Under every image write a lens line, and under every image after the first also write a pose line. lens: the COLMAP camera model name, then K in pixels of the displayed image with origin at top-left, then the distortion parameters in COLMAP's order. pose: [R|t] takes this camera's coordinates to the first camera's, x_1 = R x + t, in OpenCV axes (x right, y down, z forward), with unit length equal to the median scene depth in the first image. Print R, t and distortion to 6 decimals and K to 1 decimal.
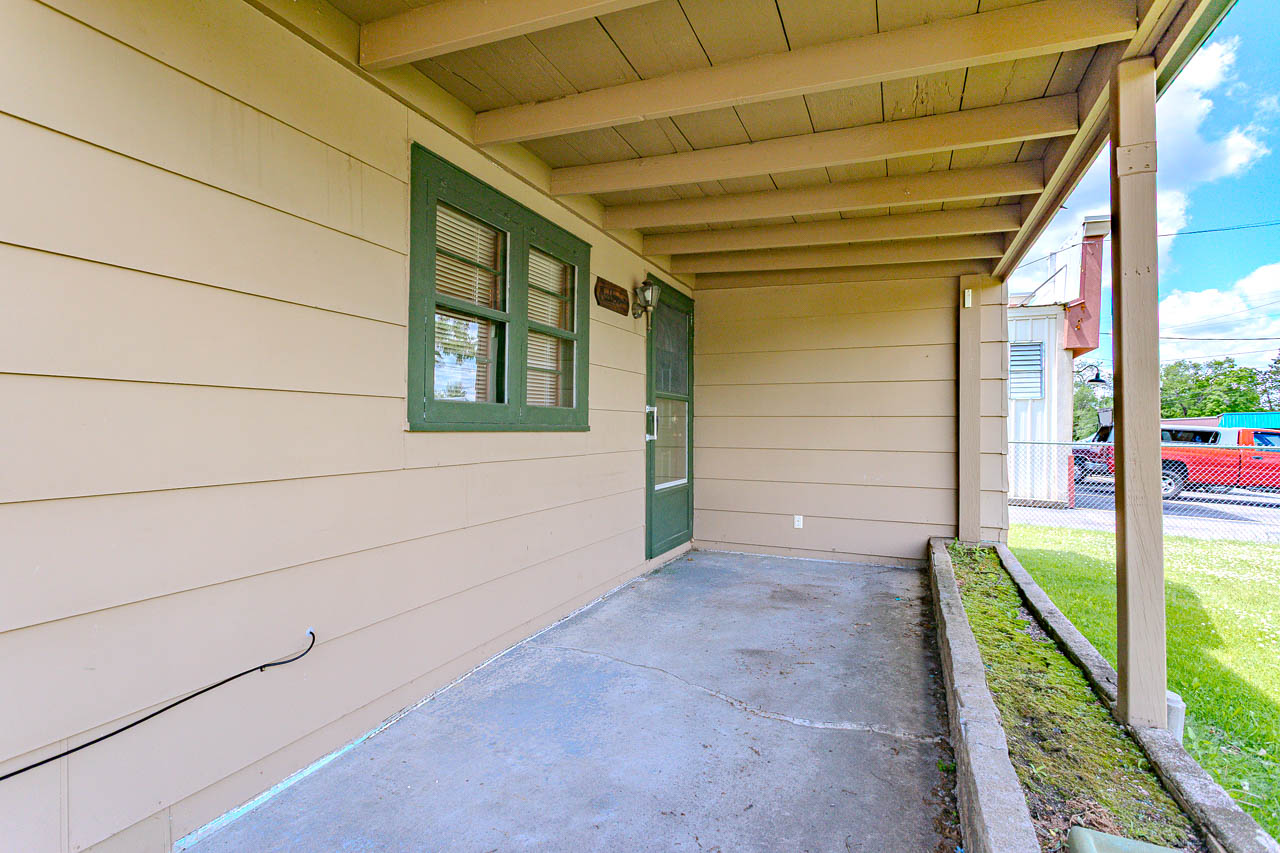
lens RADIAL K [[601.8, 0, 640.0], [0, 601.8, 426.5], [0, 0, 1]] dist [-0.001829, -0.000005]
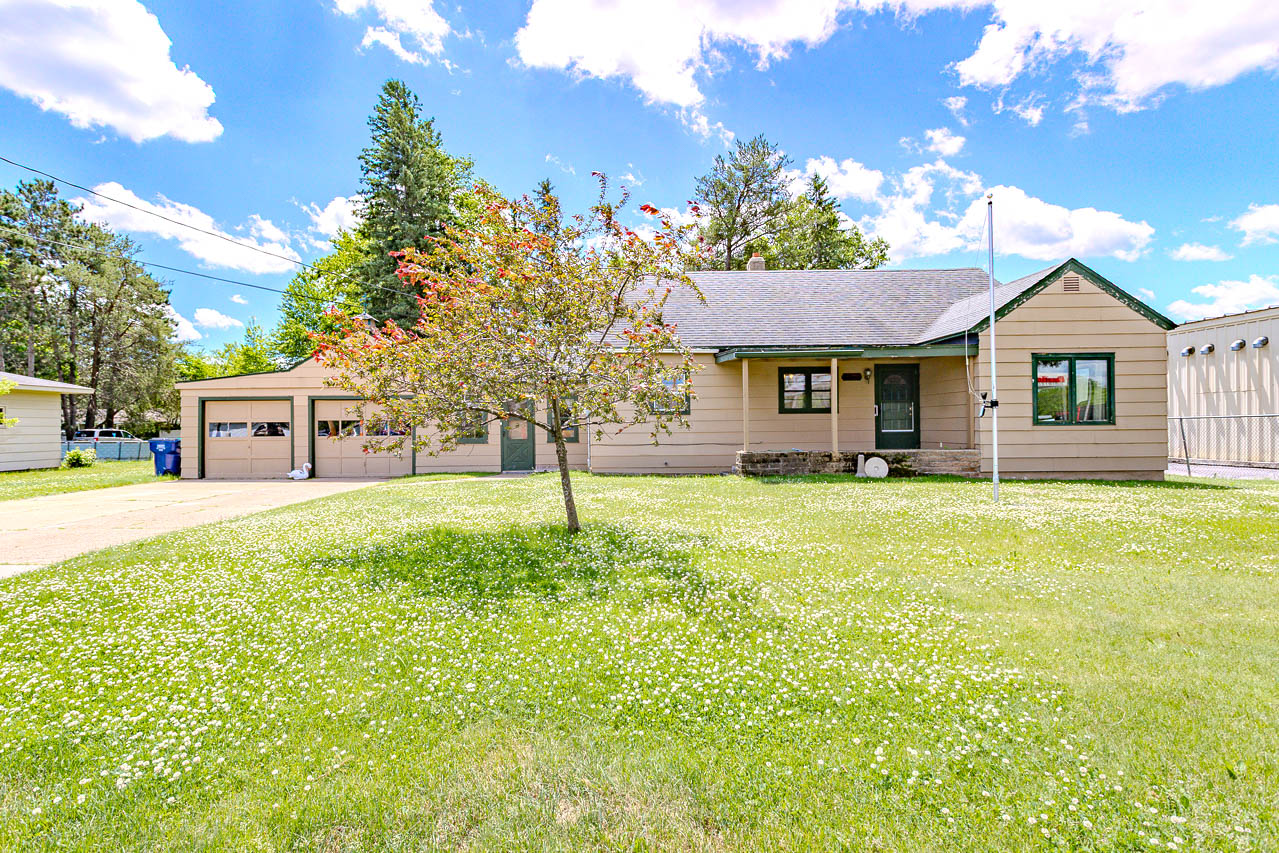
lens RADIAL K [[601.3, 0, 639.5], [0, 601.3, 426.5], [0, 0, 1]] dist [-0.001829, -0.000005]
pose [[0.401329, -0.008996, -0.915890, 3.257844], [0.006212, 0.999956, -0.007099, 0.124824], [0.915913, -0.002841, 0.401367, -1.948821]]
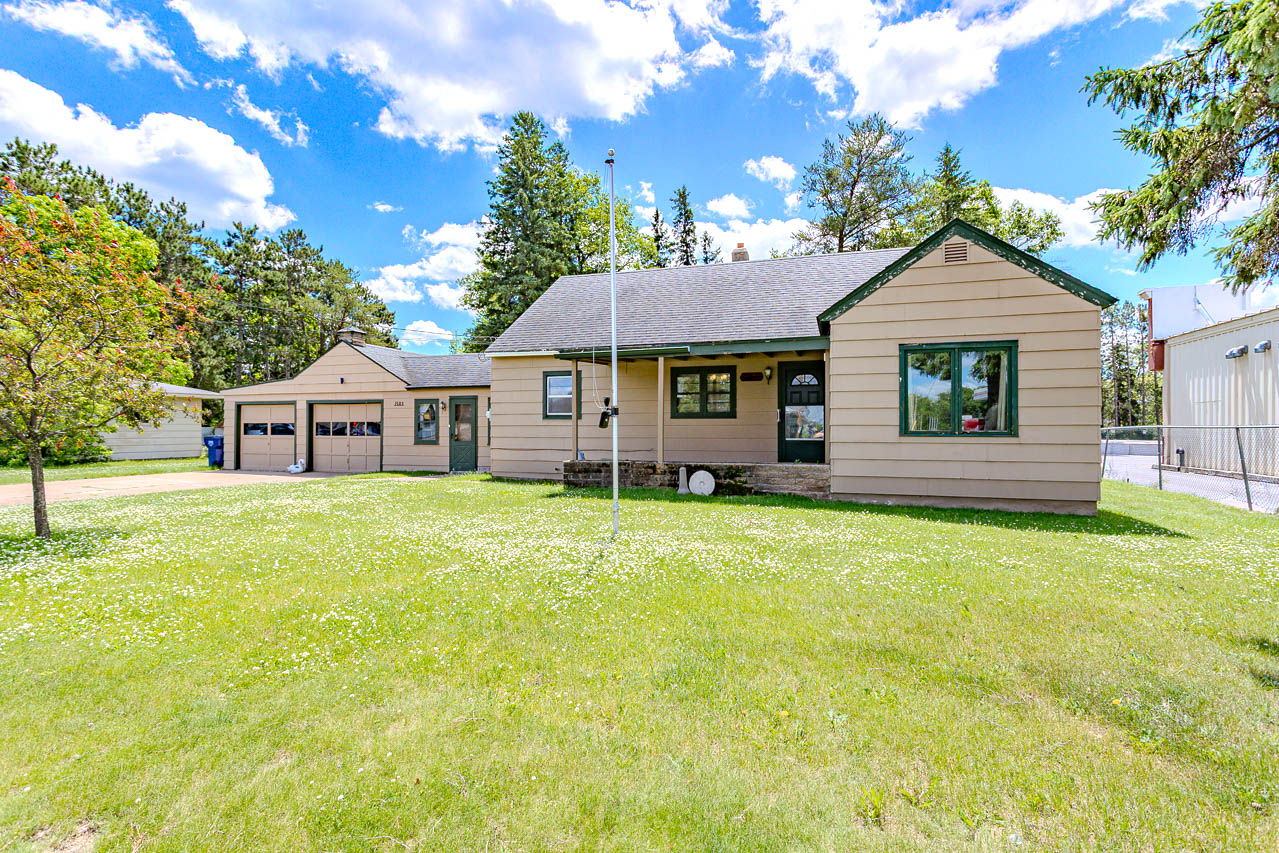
lens RADIAL K [[587.2, 0, 680.7], [0, 587.2, 425.5], [0, 0, 1]] dist [-0.001097, -0.000096]
pose [[0.122040, -0.007313, -0.992498, 3.522517], [-0.004983, 0.999956, -0.007980, 0.084907], [0.992513, 0.005920, 0.121998, 0.269738]]
